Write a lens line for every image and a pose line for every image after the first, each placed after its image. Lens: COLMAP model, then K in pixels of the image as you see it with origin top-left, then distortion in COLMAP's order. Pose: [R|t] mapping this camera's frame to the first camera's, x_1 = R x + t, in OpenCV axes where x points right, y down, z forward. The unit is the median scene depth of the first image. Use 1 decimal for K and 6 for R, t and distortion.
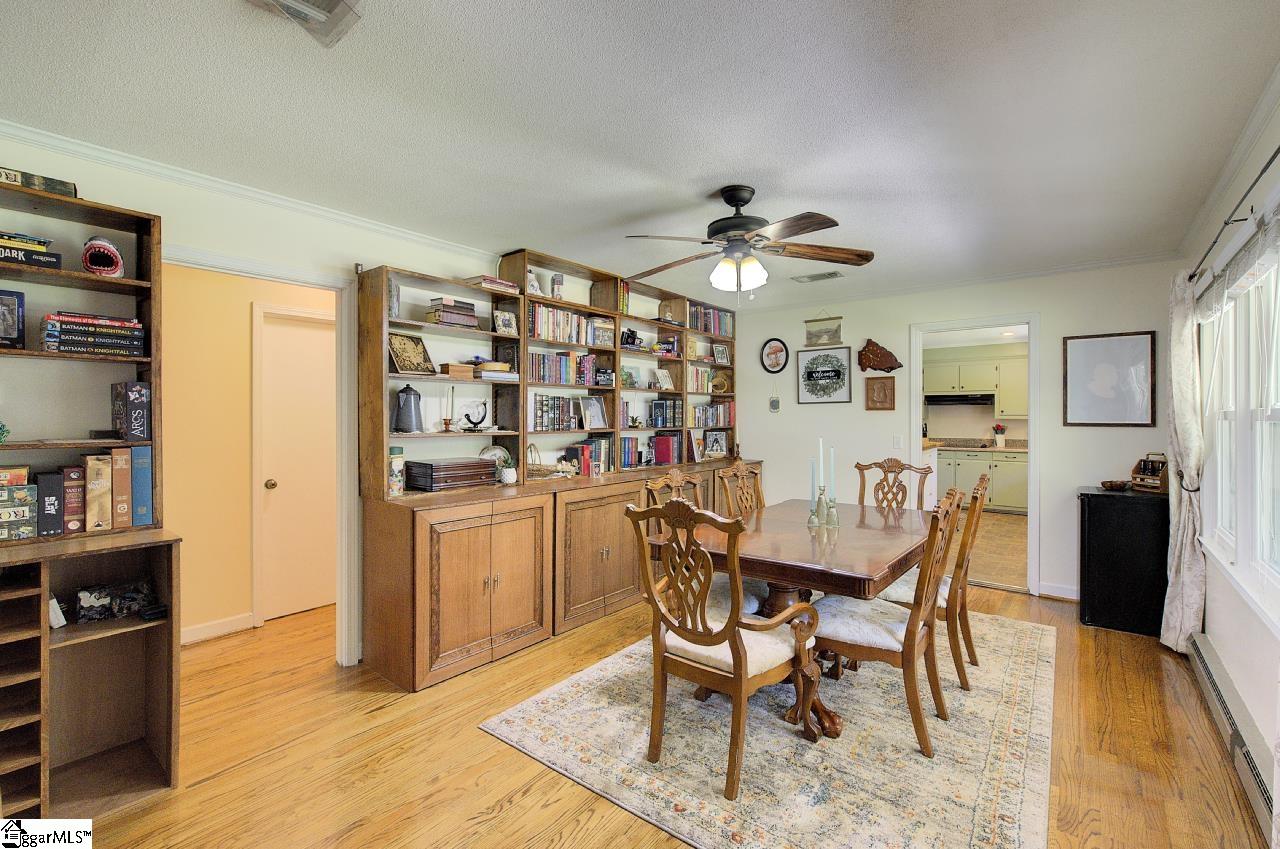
lens RADIAL K [[556.0, 0, 642.2], [0, 556.0, 418.9], [0, 0, 1]] dist [-0.002502, 0.000008]
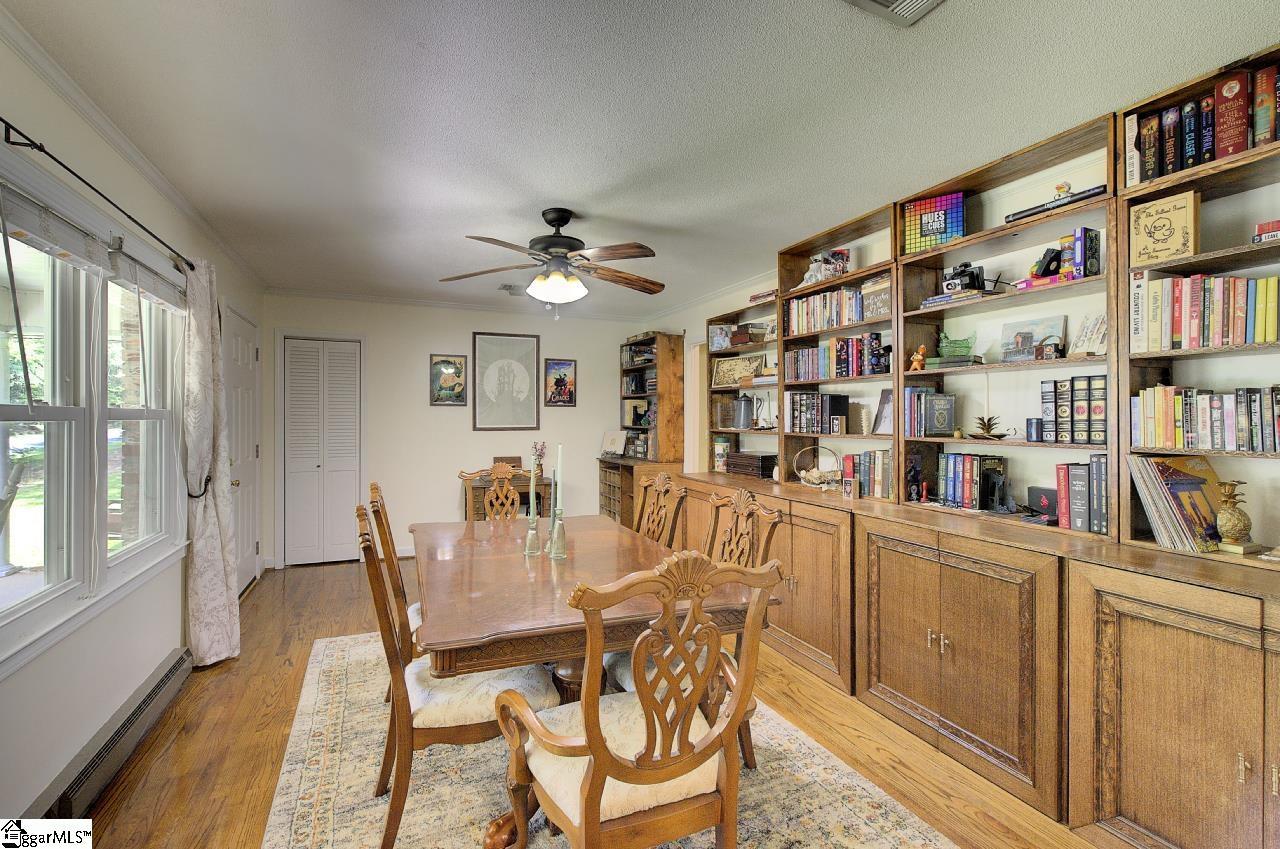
lens RADIAL K [[556.0, 0, 617.9], [0, 556.0, 414.2], [0, 0, 1]] dist [-0.002502, 0.000008]
pose [[-0.477462, -0.003236, -0.878646, 0.592562], [-0.005167, 0.999986, -0.000875, -0.005317], [0.878637, 0.004122, -0.477472, 0.888121]]
